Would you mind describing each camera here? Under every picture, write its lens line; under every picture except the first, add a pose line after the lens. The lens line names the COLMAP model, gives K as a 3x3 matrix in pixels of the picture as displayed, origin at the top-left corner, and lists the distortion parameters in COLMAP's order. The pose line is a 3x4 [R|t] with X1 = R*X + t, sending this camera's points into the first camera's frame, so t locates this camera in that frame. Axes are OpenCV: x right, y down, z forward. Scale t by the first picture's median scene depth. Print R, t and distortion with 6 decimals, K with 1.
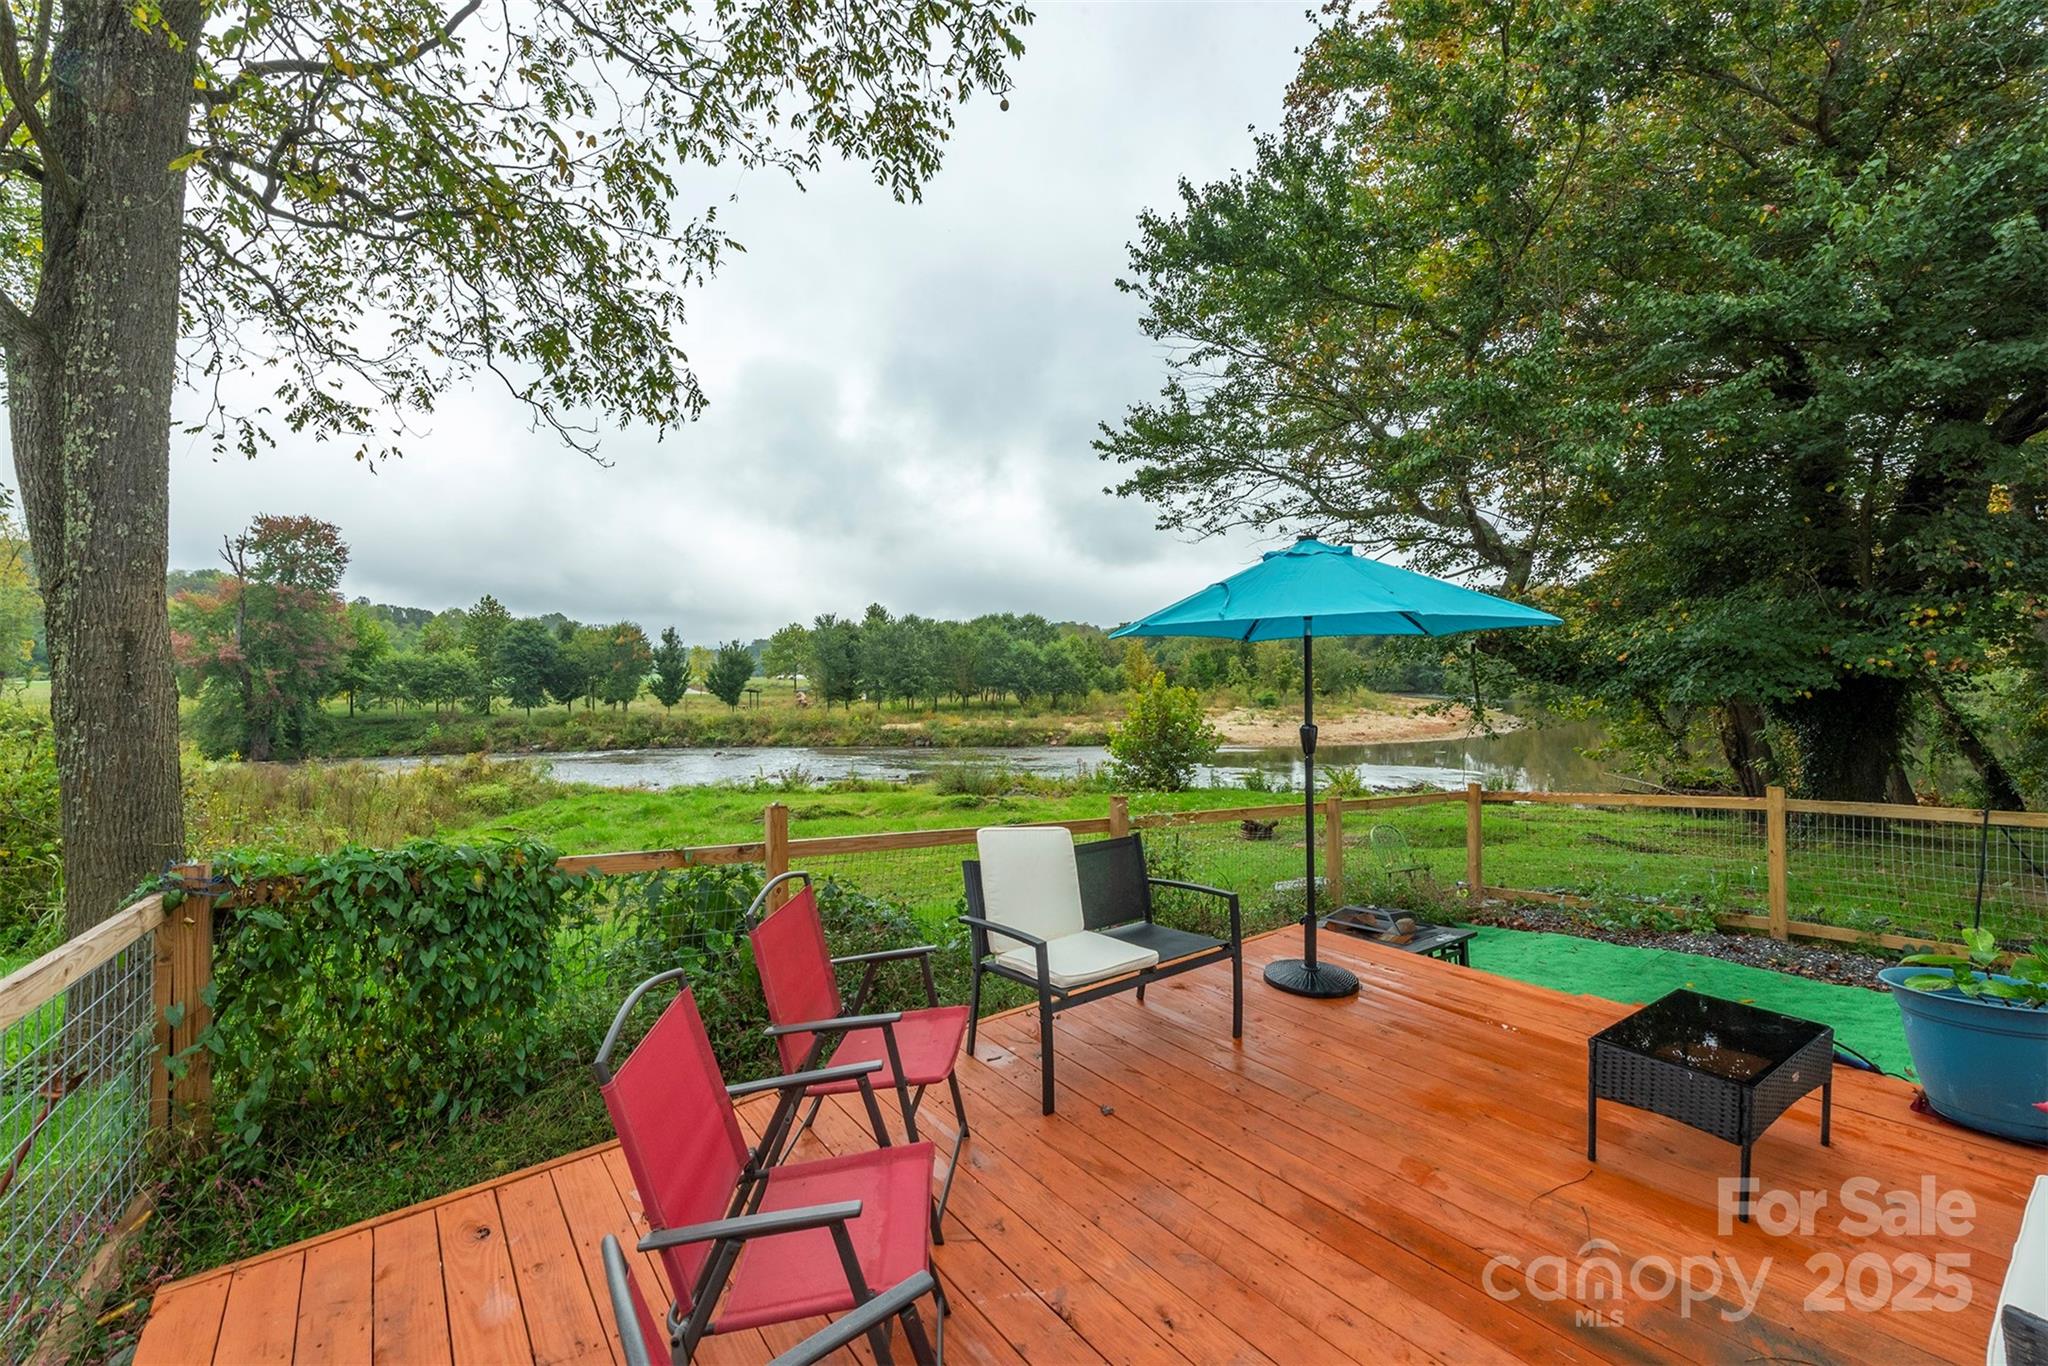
lens RADIAL K [[848.2, 0, 1015.2], [0, 848.2, 666.9], [0, 0, 1]] dist [0.003145, -0.001804]
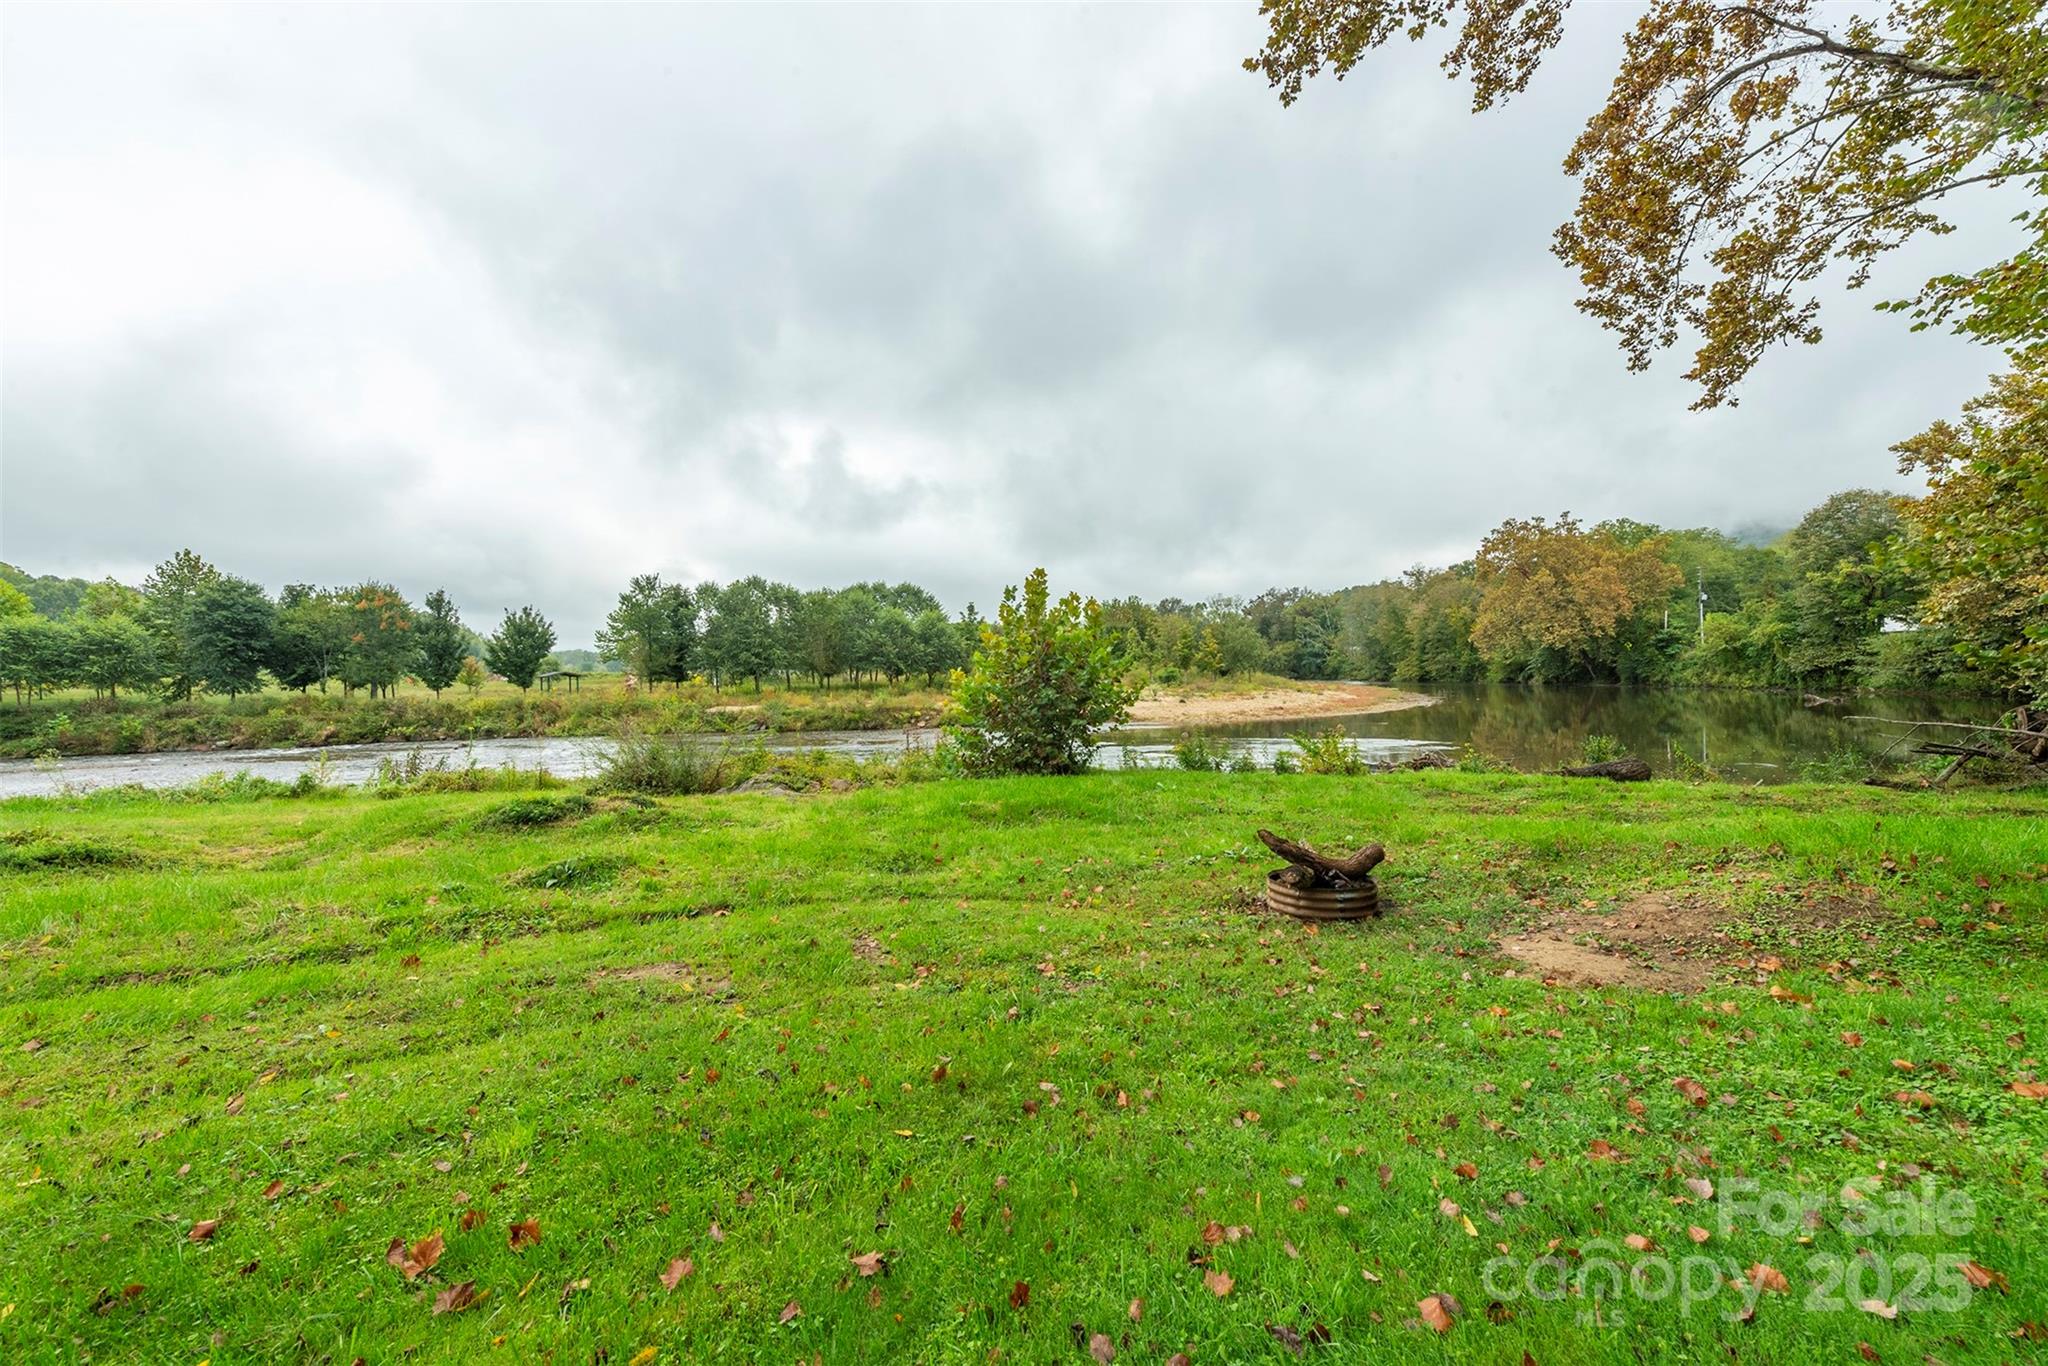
lens RADIAL K [[804.0, 0, 1017.3], [0, 804.0, 675.6], [0, 0, 1]] dist [0.010985, -0.003392]
pose [[0.992641, -0.010191, 0.120661, 0.038938], [0.008951, 0.999902, 0.010809, 0.031053], [-0.120760, -0.009649, 0.992635, 0.197642]]
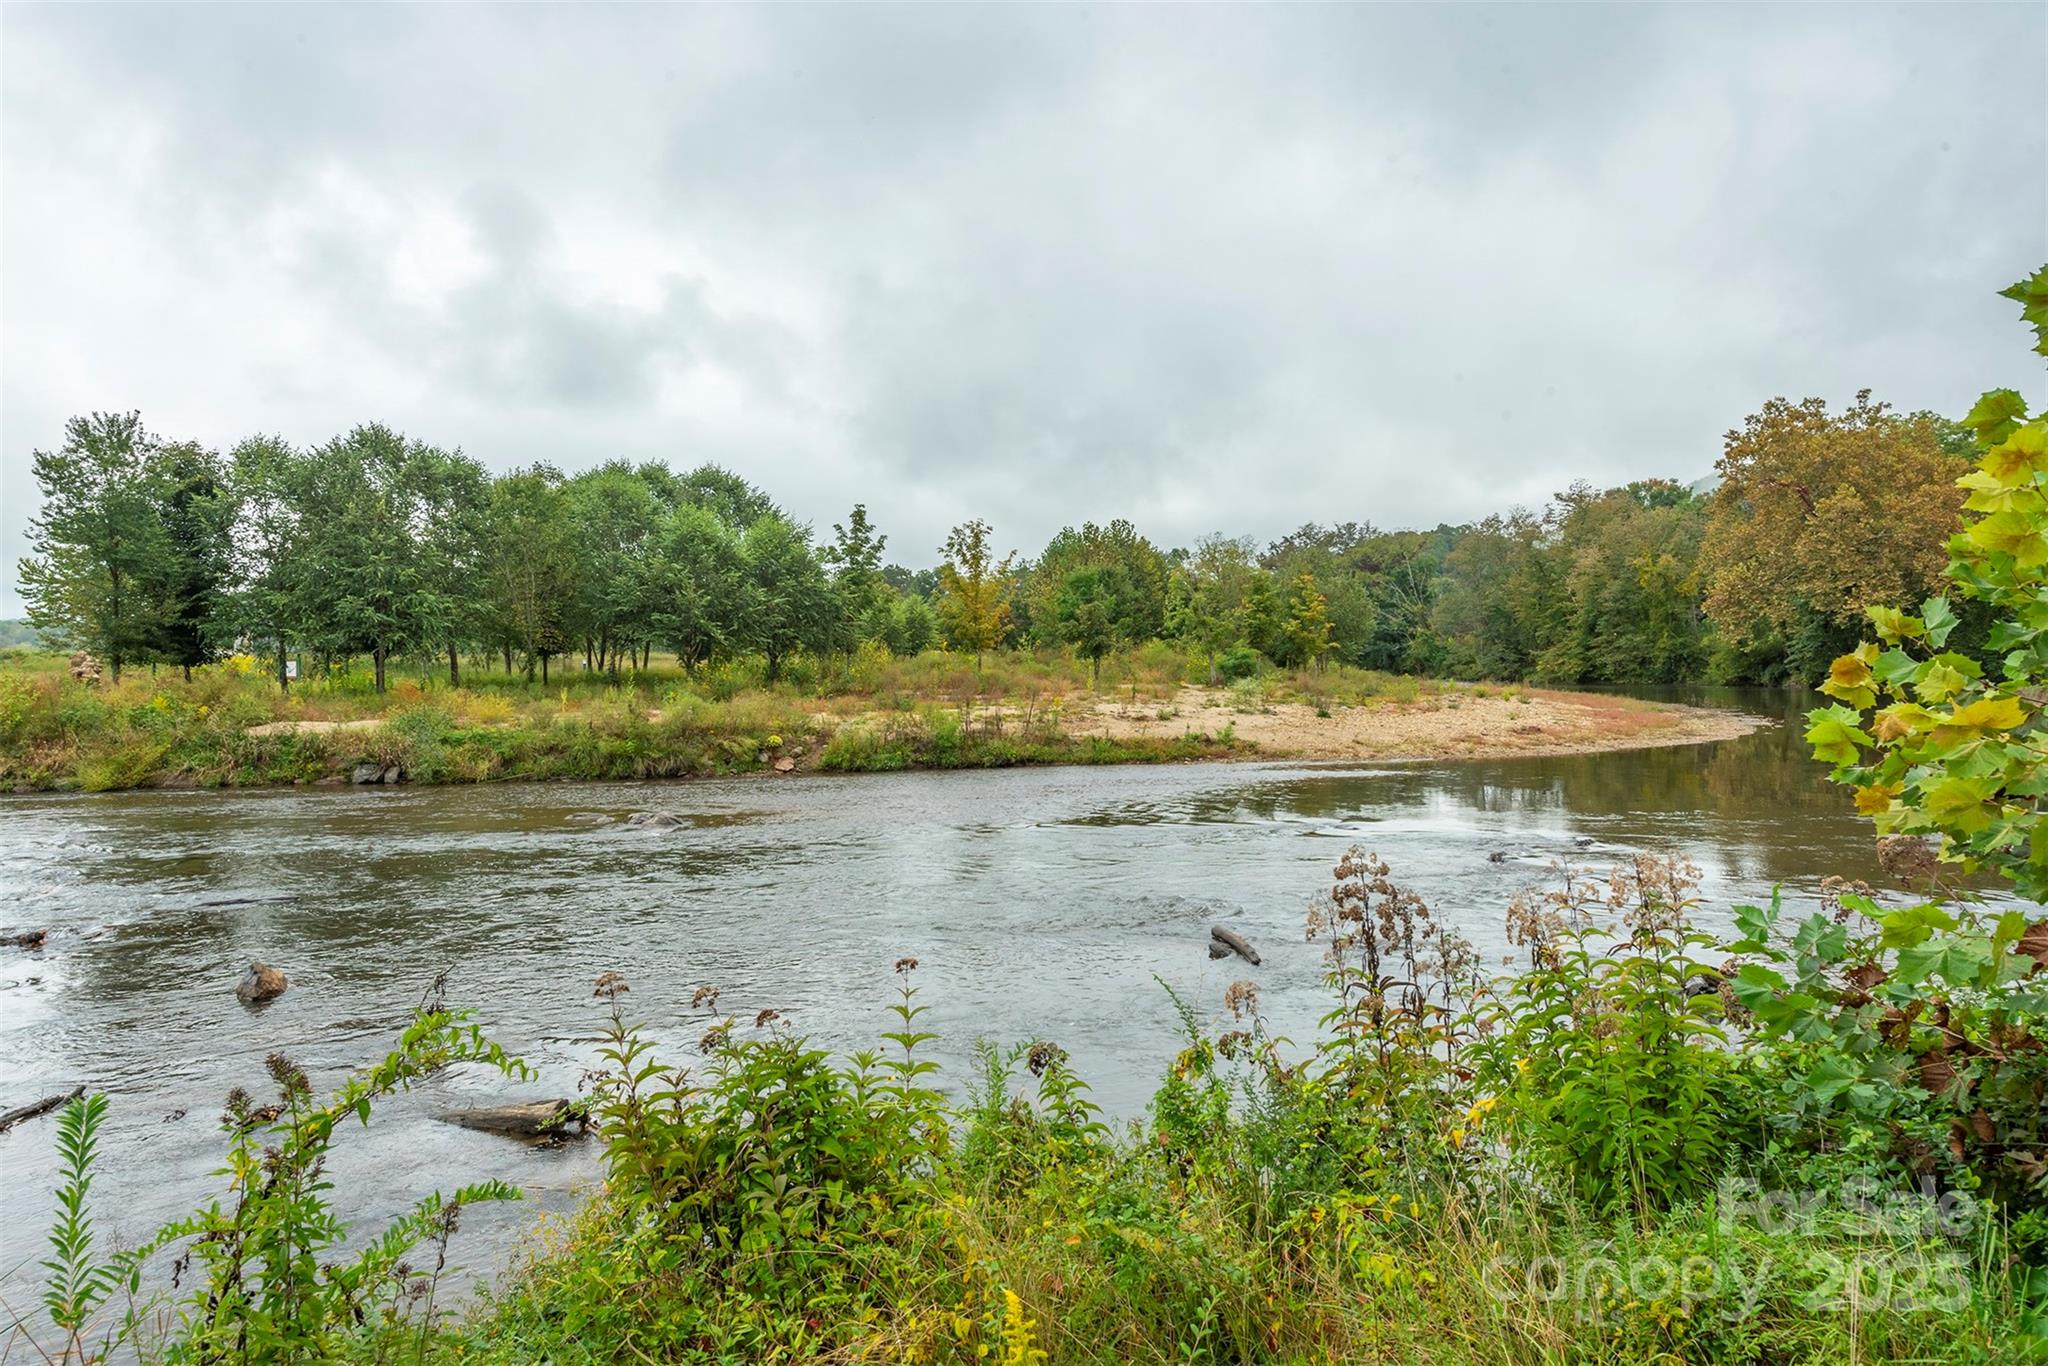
lens RADIAL K [[1350.7, 0, 1032.1], [0, 1350.7, 662.2], [0, 0, 1]] dist [0.035268, -0.028825]
pose [[0.968086, -0.000100, 0.250618, 0.004377], [-0.001073, 0.999989, 0.004545, 0.039113], [-0.250616, -0.004669, 0.968075, 0.384573]]
